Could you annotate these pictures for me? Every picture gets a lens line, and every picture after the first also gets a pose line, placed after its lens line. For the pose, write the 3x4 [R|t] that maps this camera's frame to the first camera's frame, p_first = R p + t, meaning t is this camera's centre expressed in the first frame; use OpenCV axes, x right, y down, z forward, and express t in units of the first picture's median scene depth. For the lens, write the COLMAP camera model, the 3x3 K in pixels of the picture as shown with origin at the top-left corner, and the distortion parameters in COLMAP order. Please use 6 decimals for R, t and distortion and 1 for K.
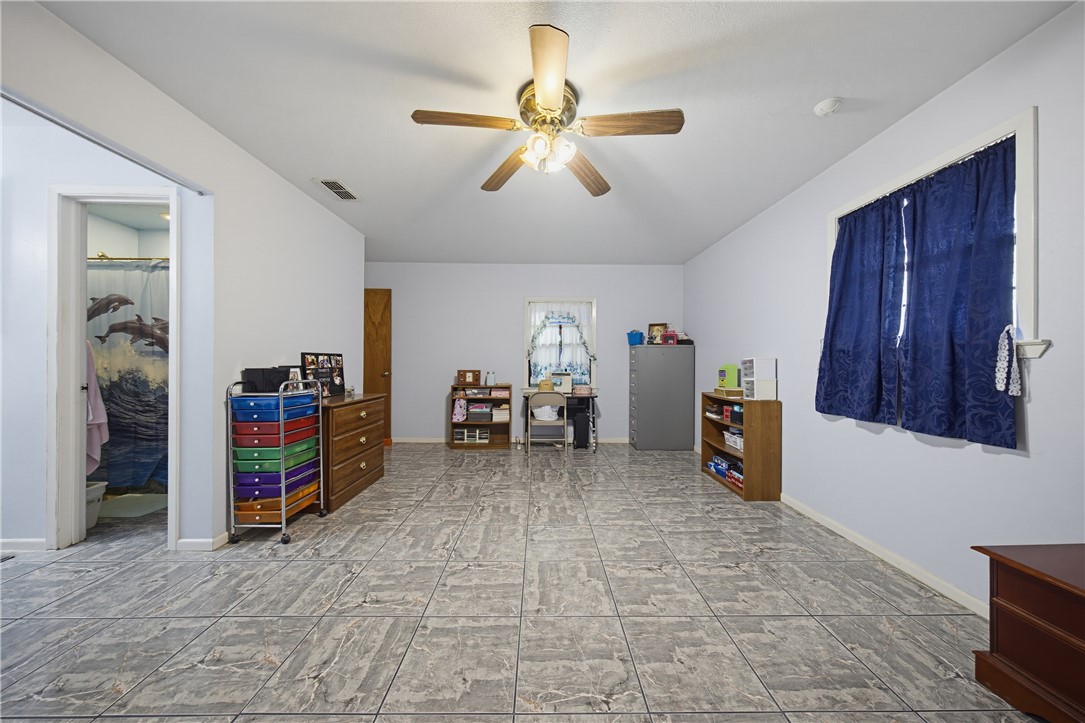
lens RADIAL K [[354.5, 0, 543.1], [0, 354.5, 360.2], [0, 0, 1]] dist [0.000359, -0.000080]
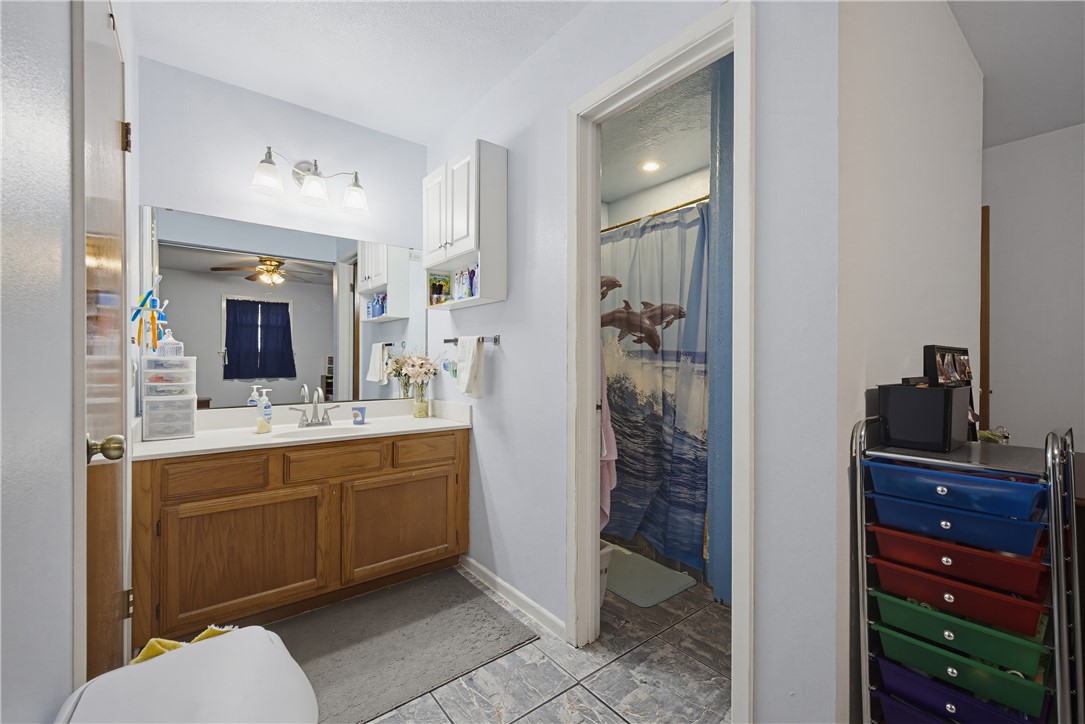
lens RADIAL K [[448.6, 0, 540.6], [0, 448.6, 363.2], [0, 0, 1]] dist [0.003768, 0.000331]
pose [[0.613774, 0.002172, -0.789479, -0.591339], [0.000691, 0.999994, 0.003289, -0.003987], [0.789482, -0.002564, 0.613769, 0.340556]]
